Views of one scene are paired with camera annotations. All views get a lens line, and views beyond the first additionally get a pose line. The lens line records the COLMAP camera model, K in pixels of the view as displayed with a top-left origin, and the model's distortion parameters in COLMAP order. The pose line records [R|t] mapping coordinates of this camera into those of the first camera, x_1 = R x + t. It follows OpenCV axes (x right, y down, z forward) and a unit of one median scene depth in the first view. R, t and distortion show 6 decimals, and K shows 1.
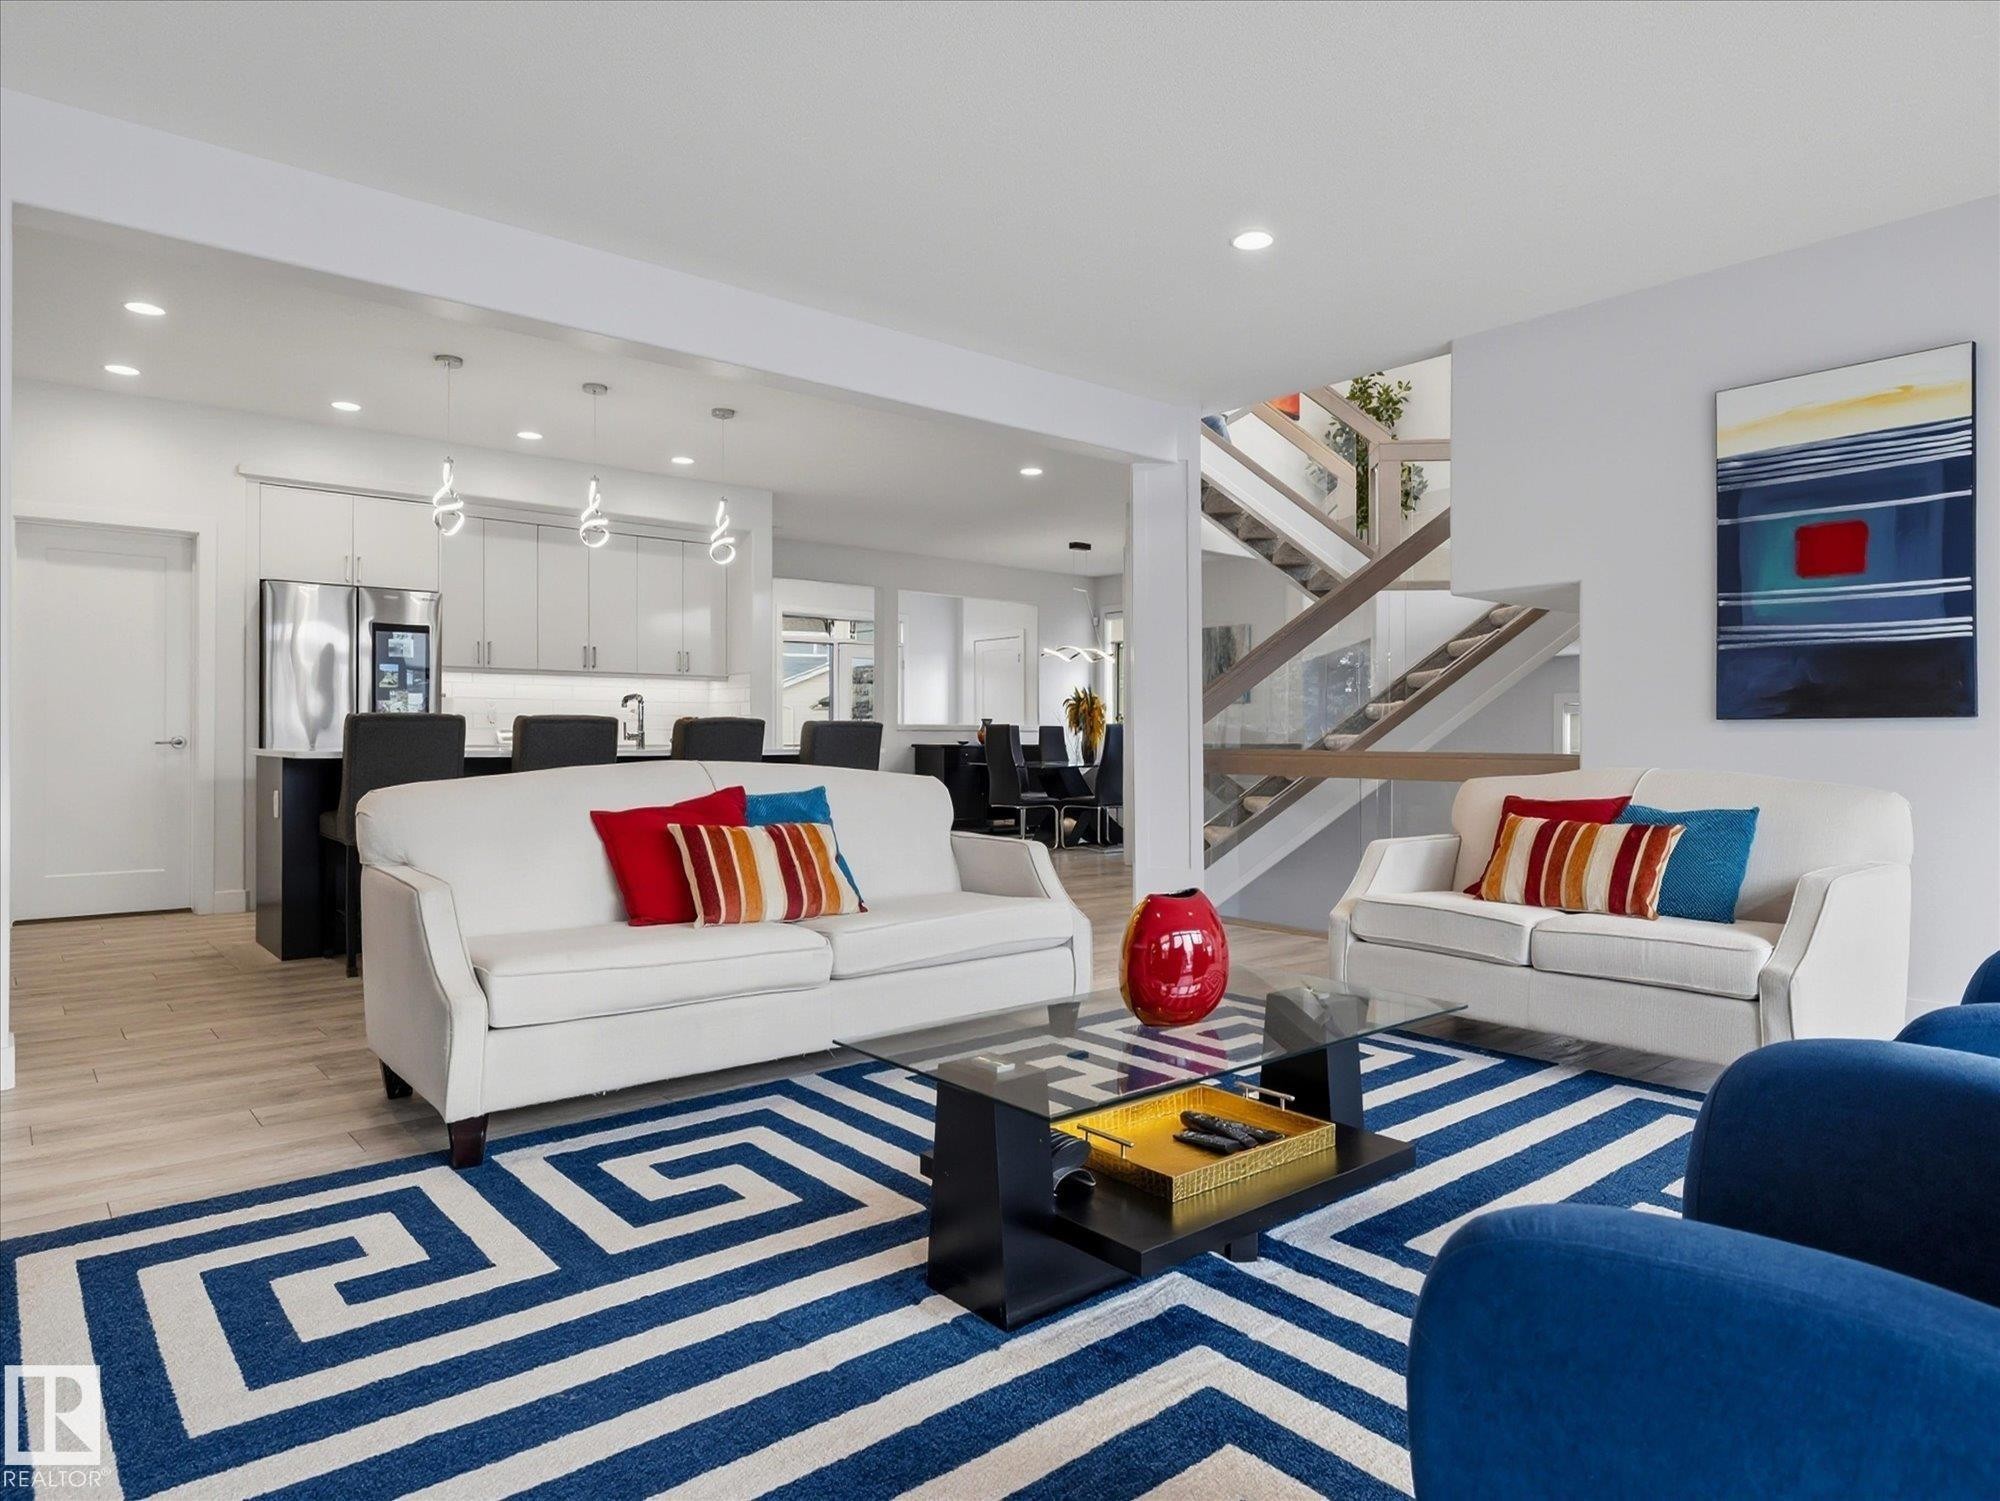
lens RADIAL K [[1211.7, 0, 999.8], [0, 1211.7, 744.9], [0, 0, 1]] dist [-0.002645, -0.000641]
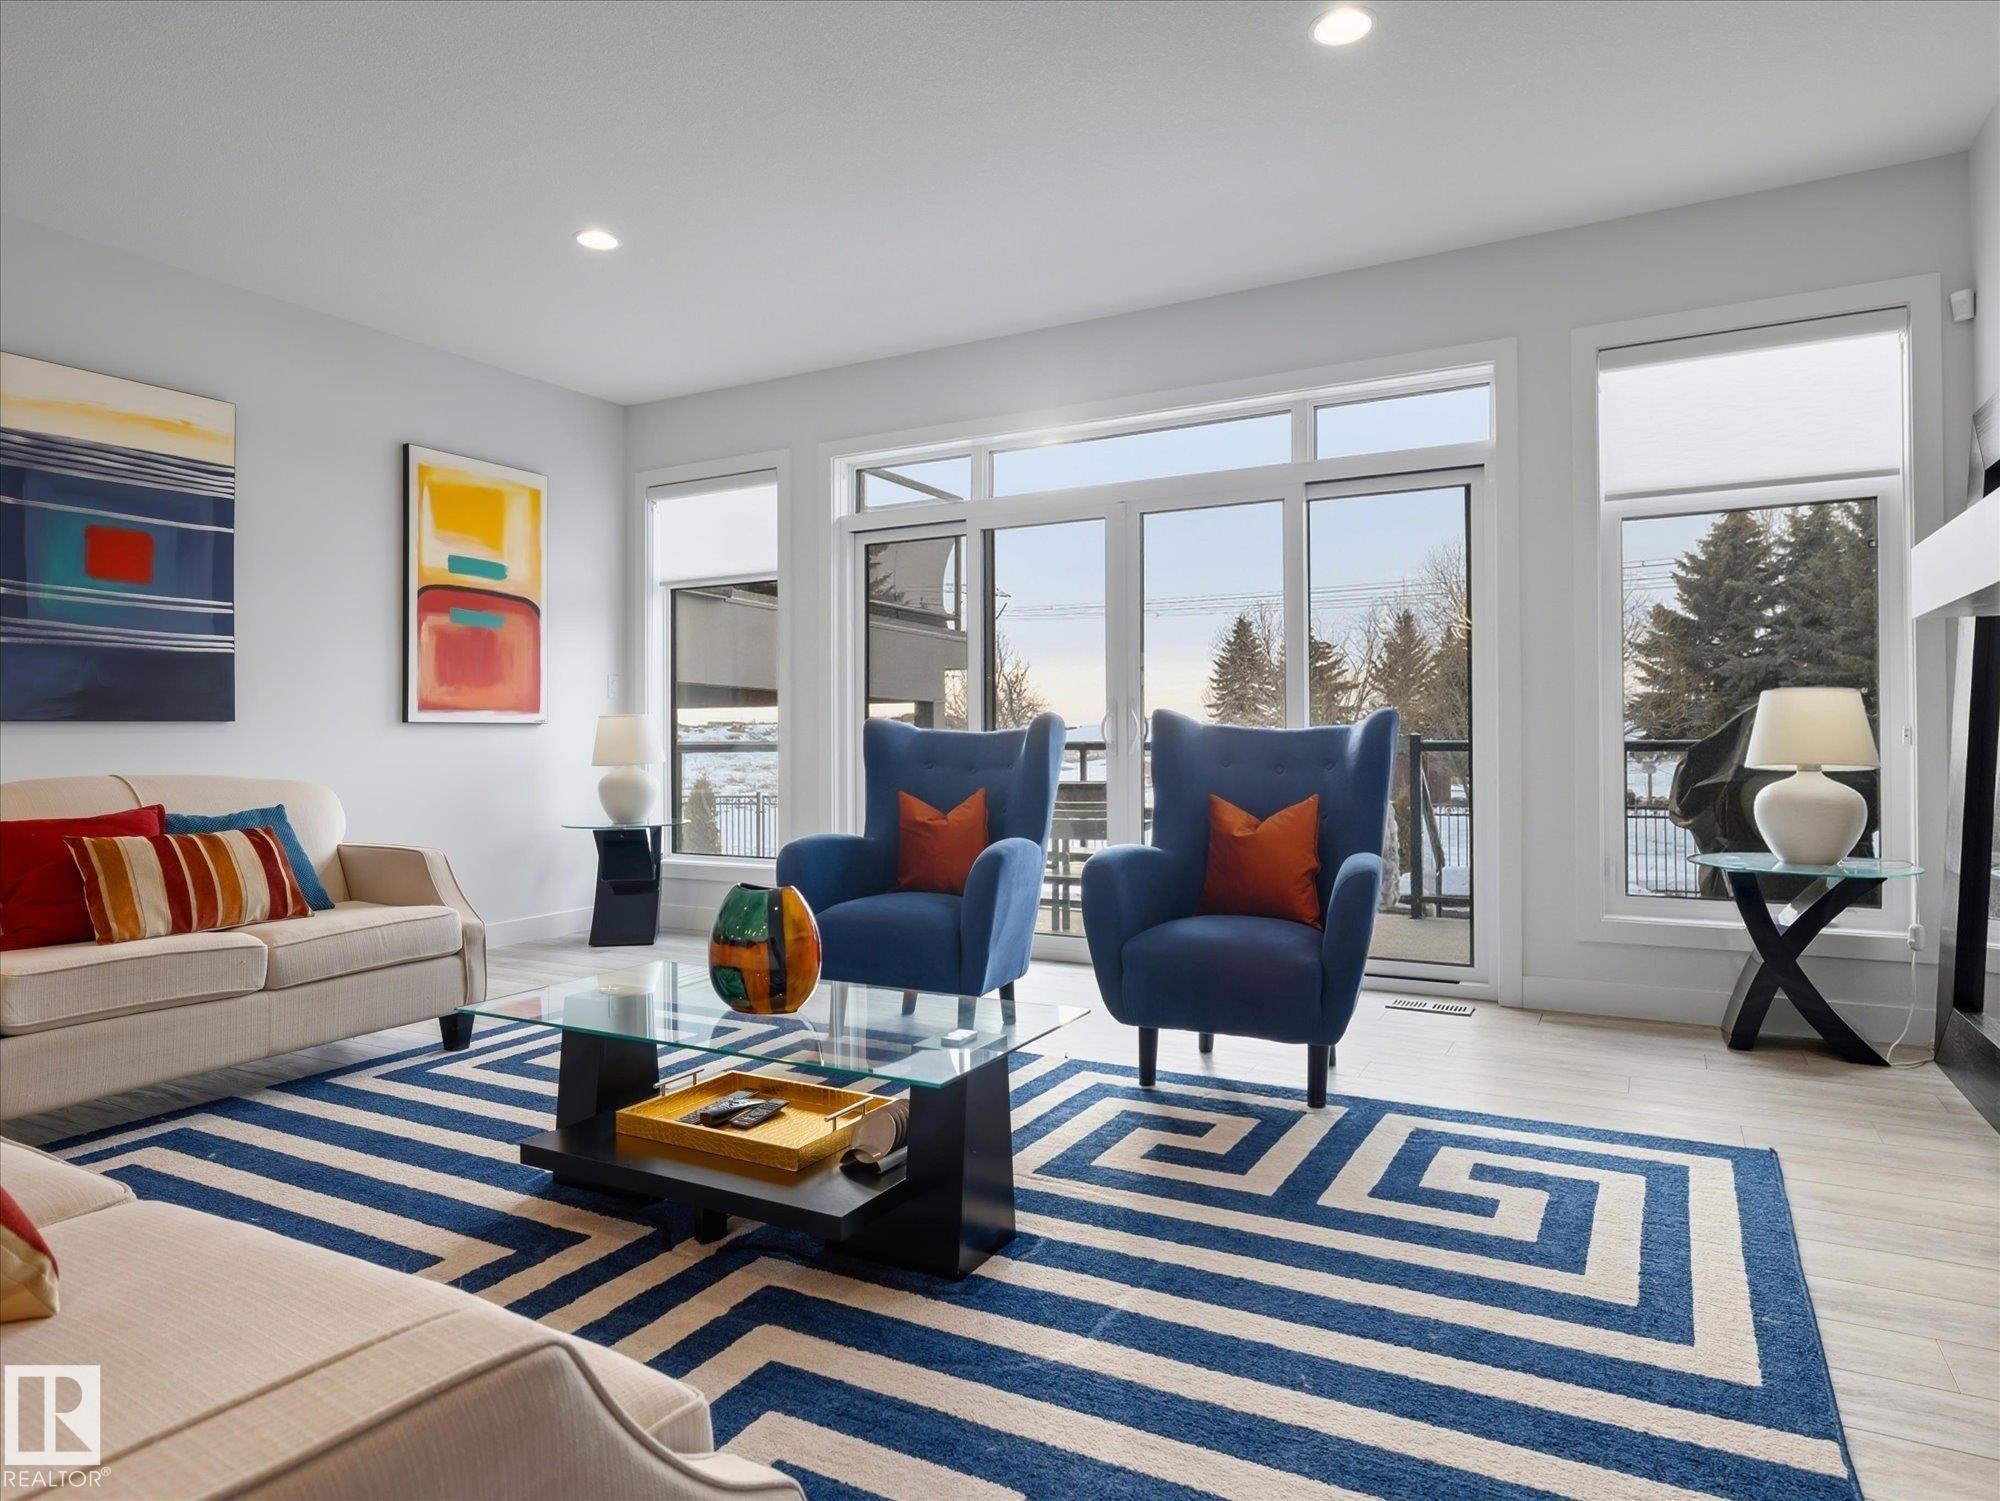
lens RADIAL K [[1211.7, 0, 1003.8], [0, 1211.7, 742.5], [0, 0, 1]] dist [-0.002645, -0.000641]
pose [[-0.346368, -0.010933, 0.938035, -0.556159], [0.007017, 0.999874, 0.014244, -0.013797], [-0.938072, 0.011516, -0.346248, 0.695002]]
